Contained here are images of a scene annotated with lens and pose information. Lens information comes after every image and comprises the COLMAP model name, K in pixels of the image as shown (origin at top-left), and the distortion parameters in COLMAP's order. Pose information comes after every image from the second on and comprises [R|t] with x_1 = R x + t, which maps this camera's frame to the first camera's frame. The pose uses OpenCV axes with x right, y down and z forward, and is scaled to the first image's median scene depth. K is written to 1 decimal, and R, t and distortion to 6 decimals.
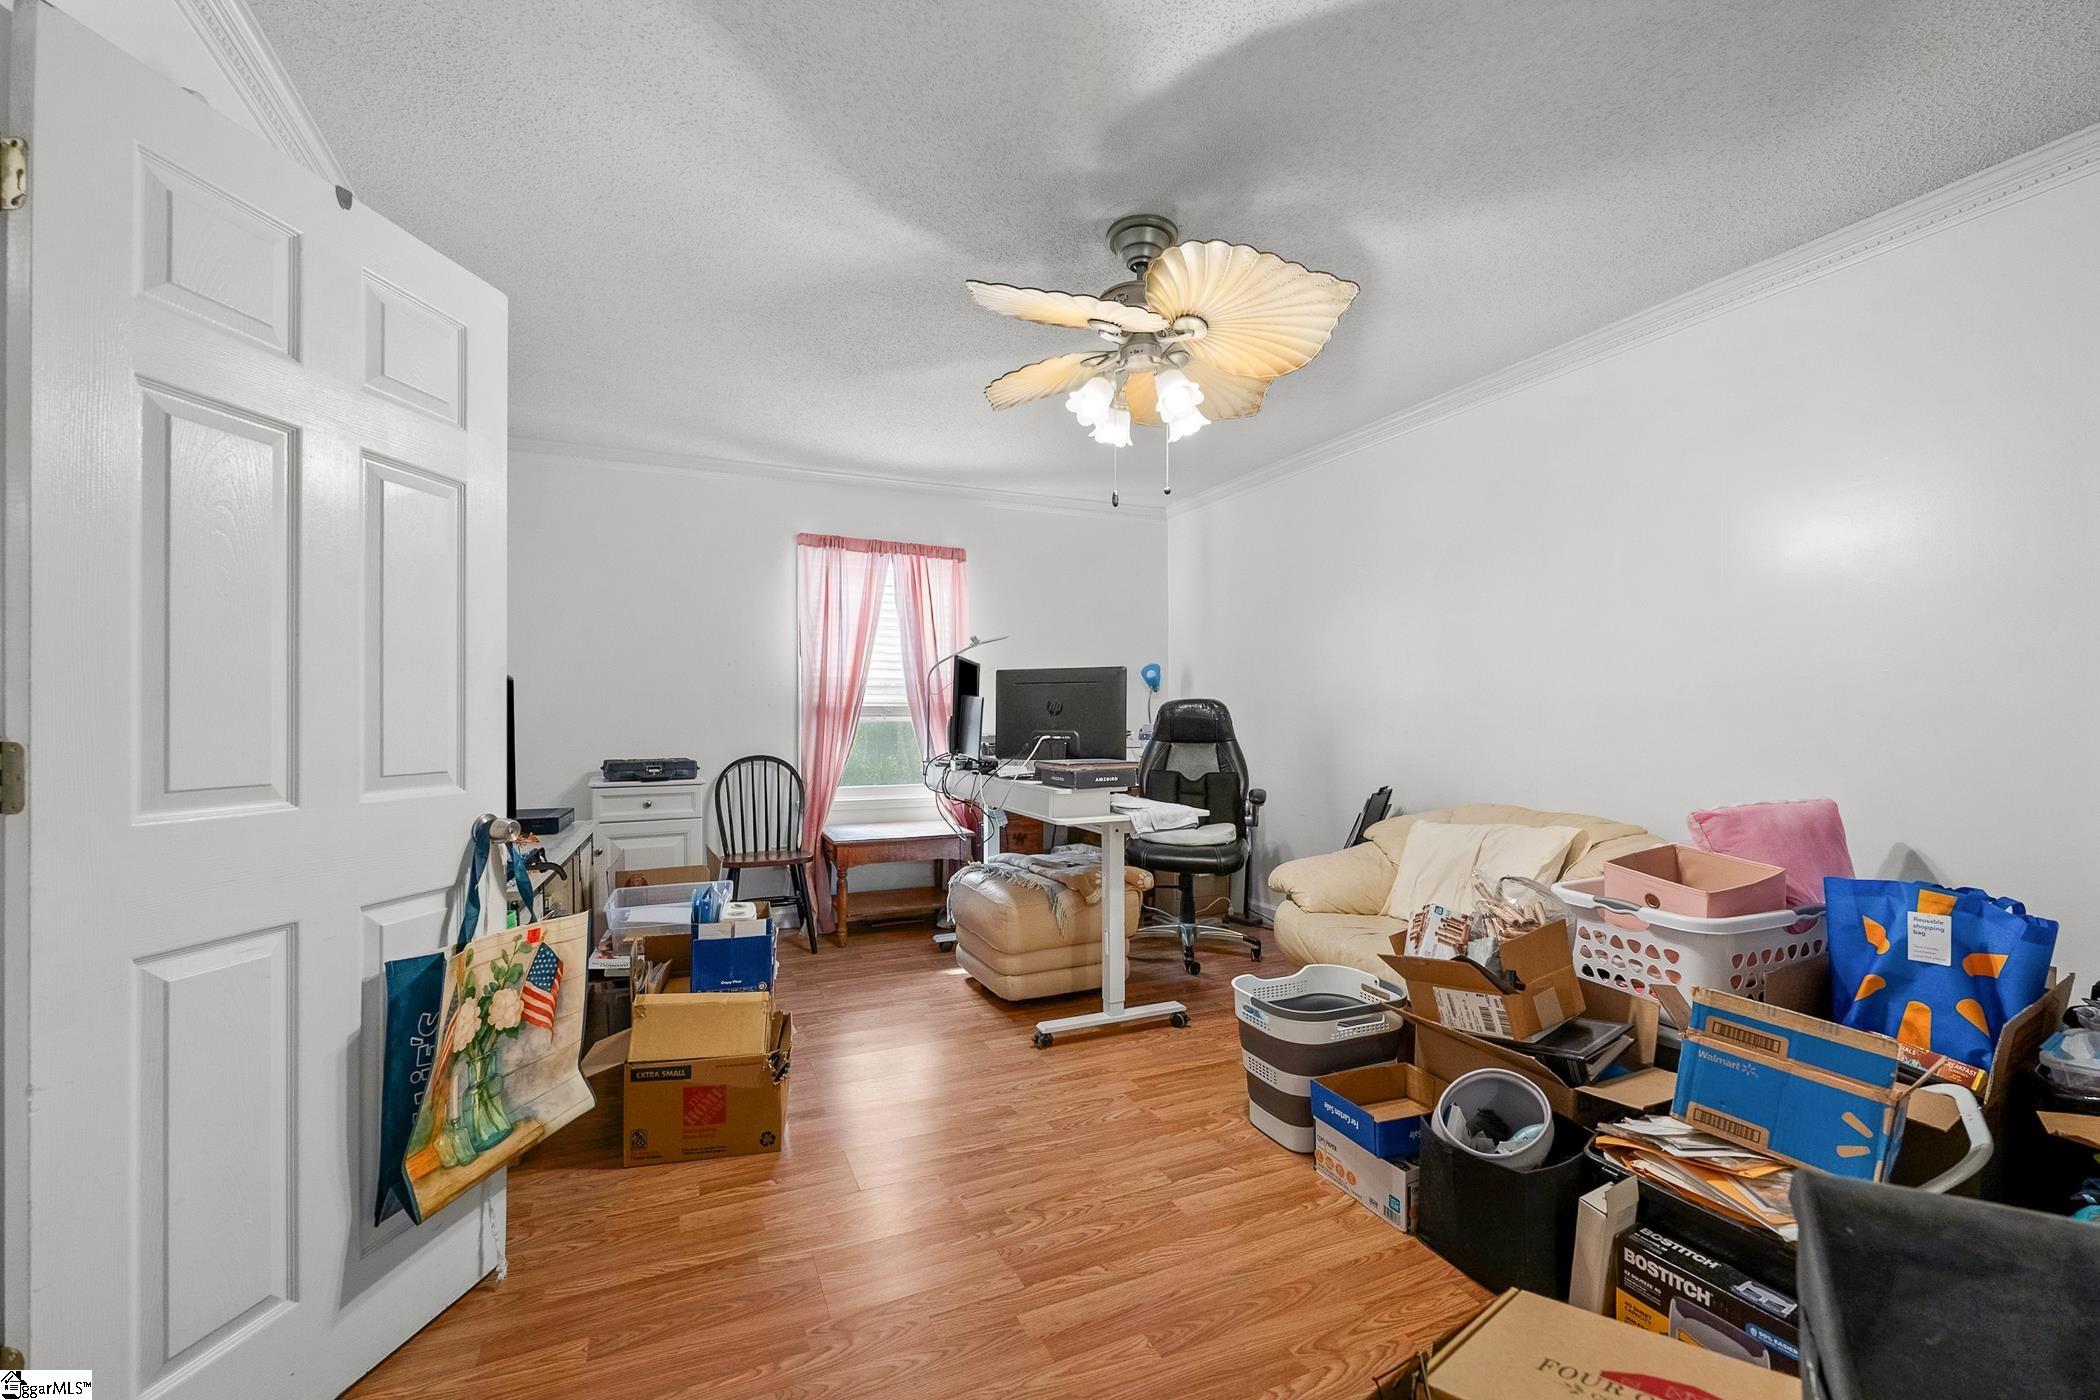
lens RADIAL K [[843.8, 0, 1036.3], [0, 843.8, 710.2], [0, 0, 1]] dist [-0.004636, -0.000741]
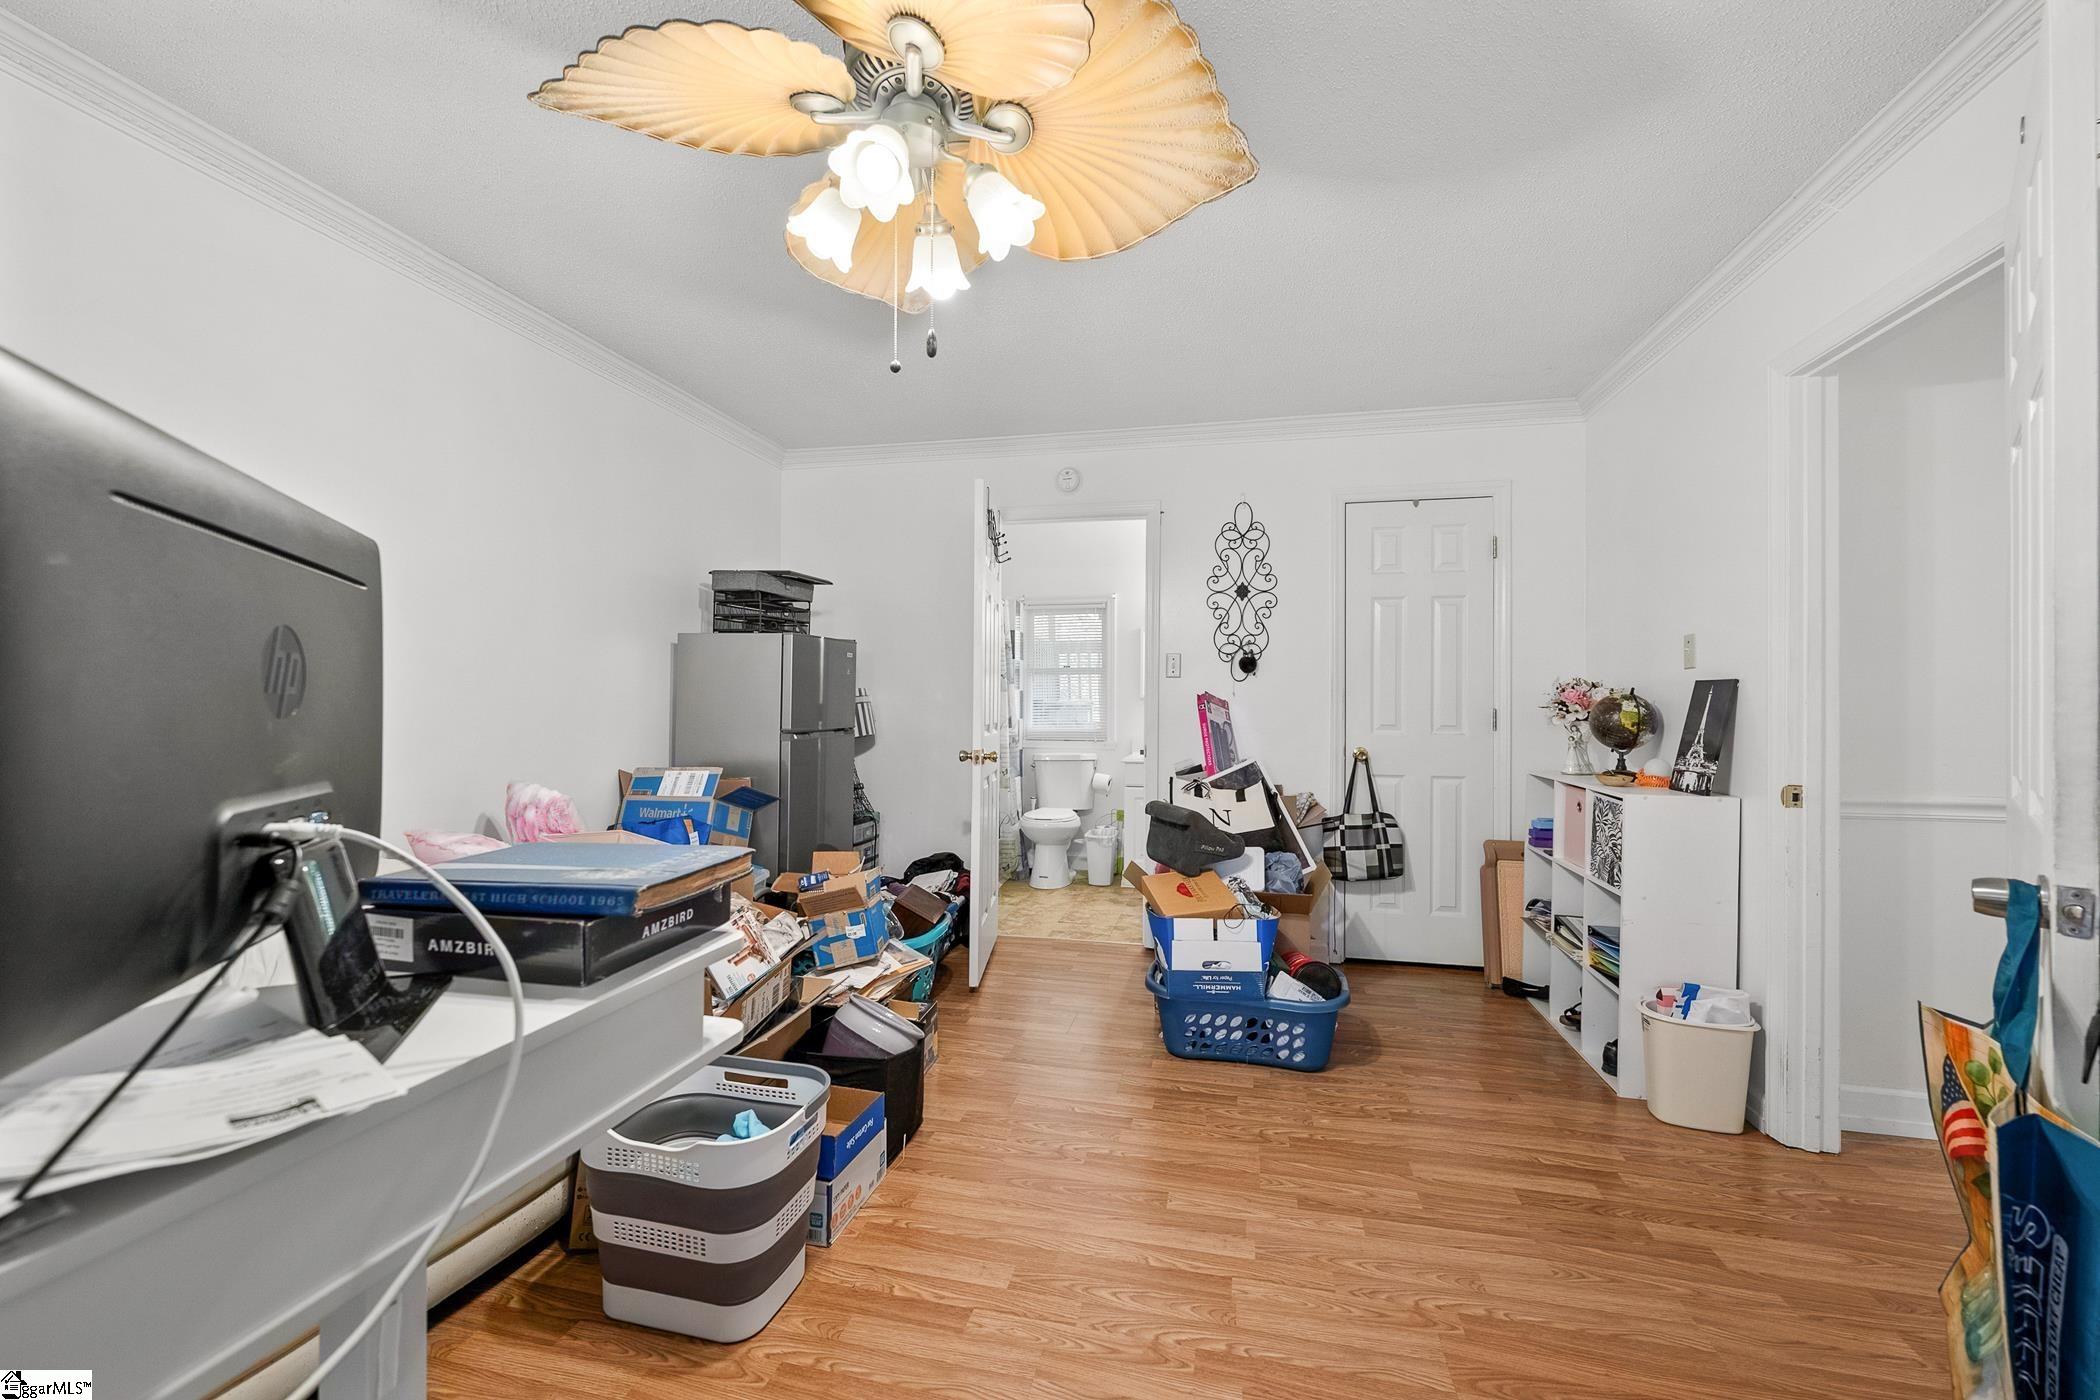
lens RADIAL K [[843.8, 0, 1044.4], [0, 843.8, 702.4], [0, 0, 1]] dist [-0.004636, -0.000741]
pose [[-0.799662, 0.000918, 0.600450, -0.349436], [-0.007278, 0.999911, -0.011222, 0.008242], [-0.600406, -0.013344, -0.799584, 1.549996]]
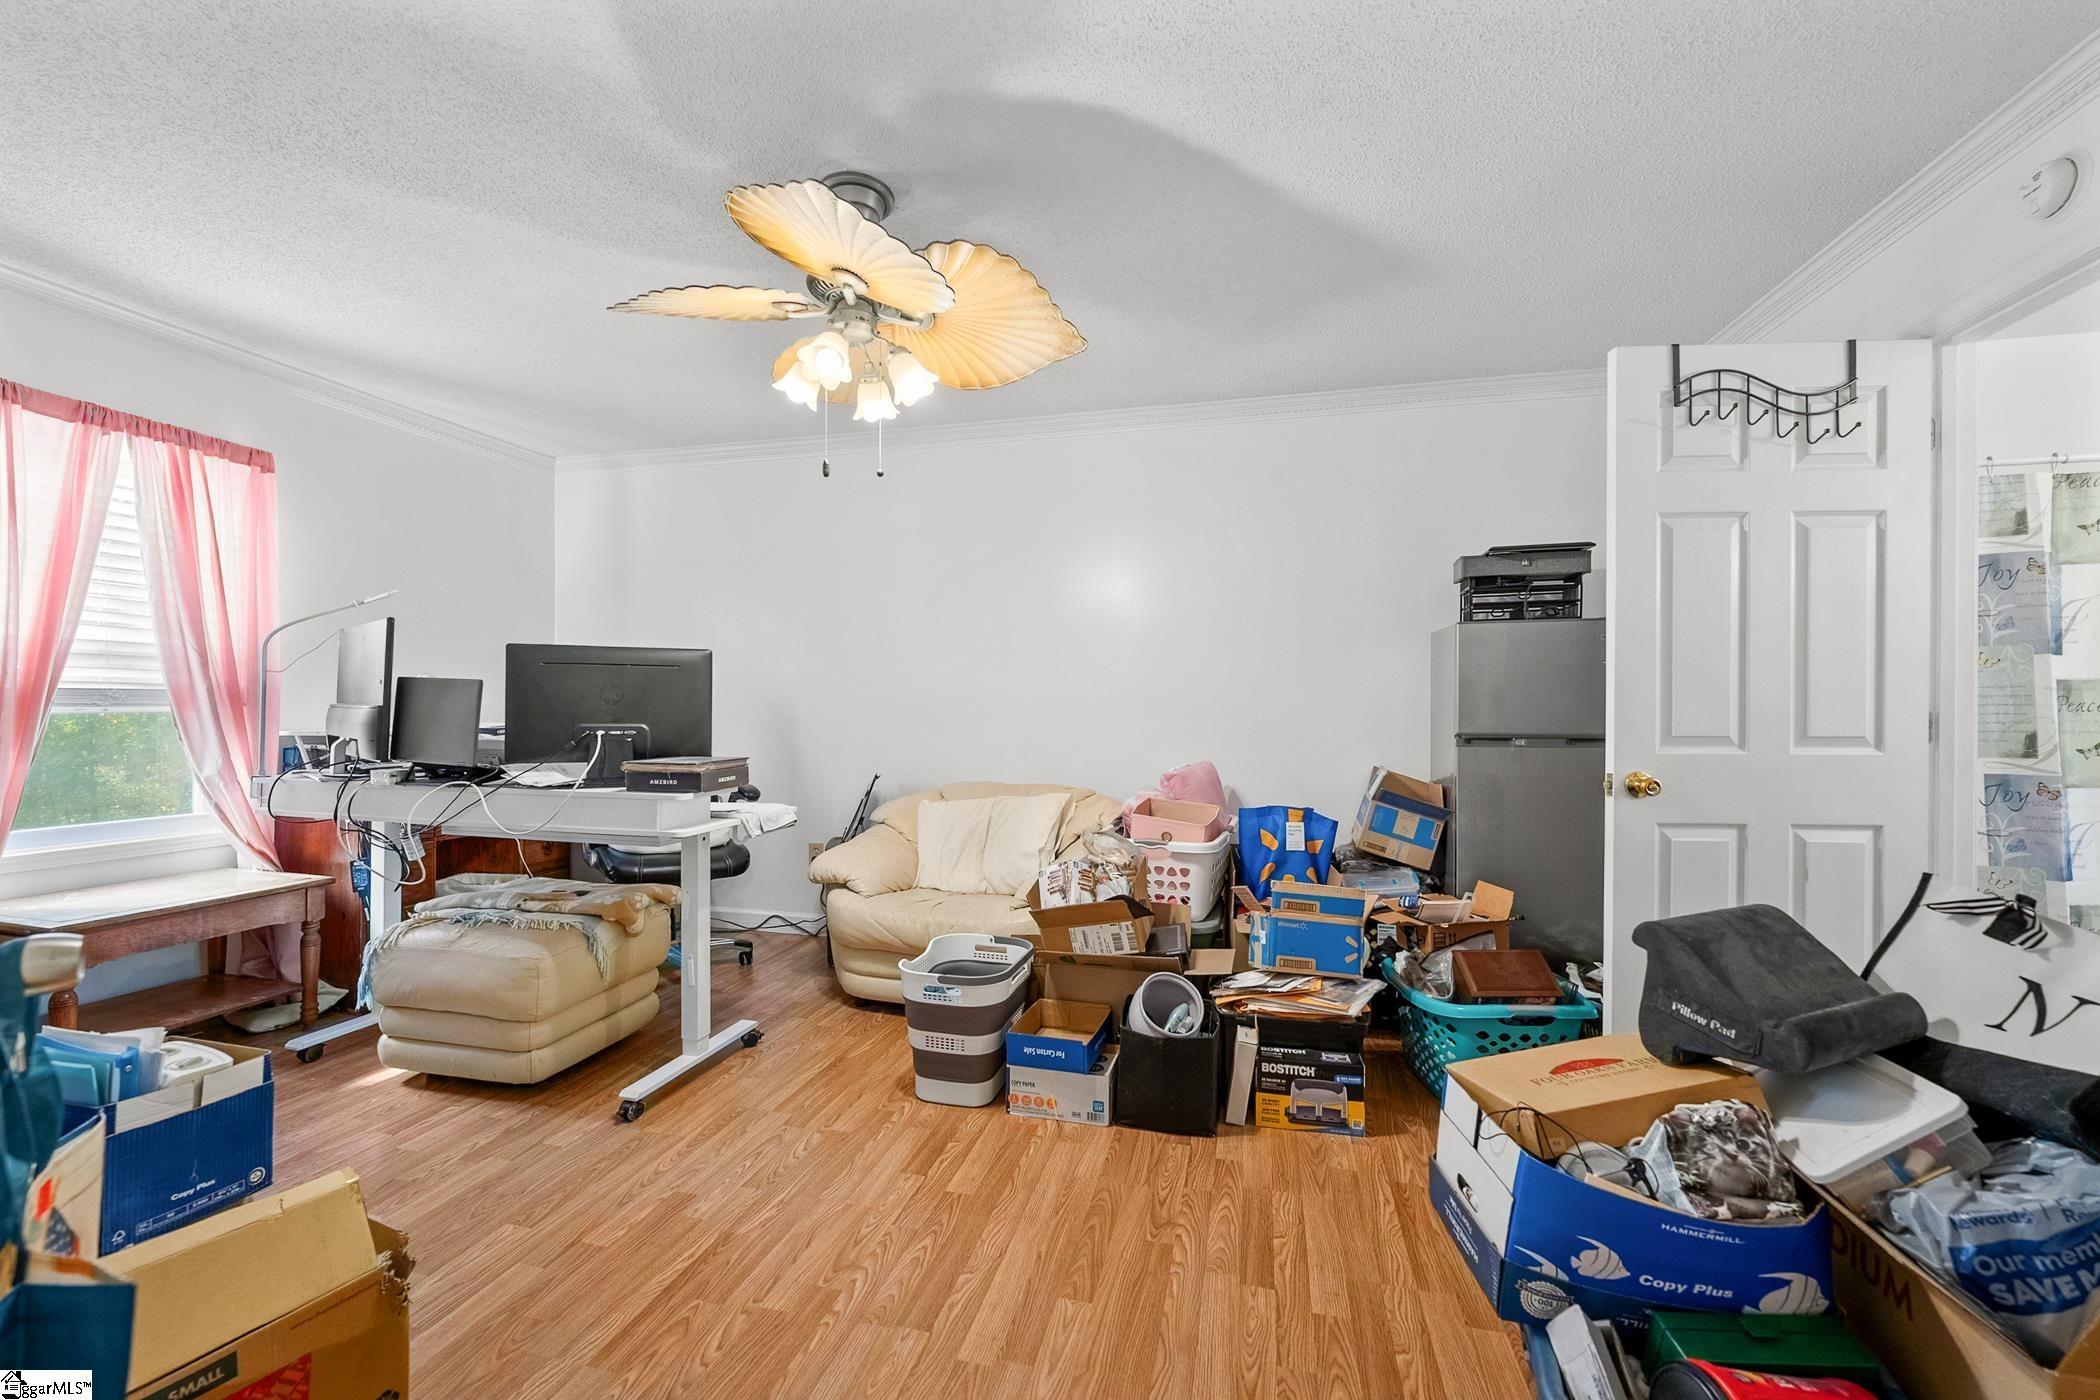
lens RADIAL K [[843.8, 0, 1039.0], [0, 843.8, 705.0], [0, 0, 1]] dist [-0.004636, -0.000741]
pose [[0.621024, 0.007117, 0.783760, -0.522978], [-0.007759, 0.999966, -0.002933, 0.007800], [-0.783754, -0.004260, 0.621057, 0.275614]]
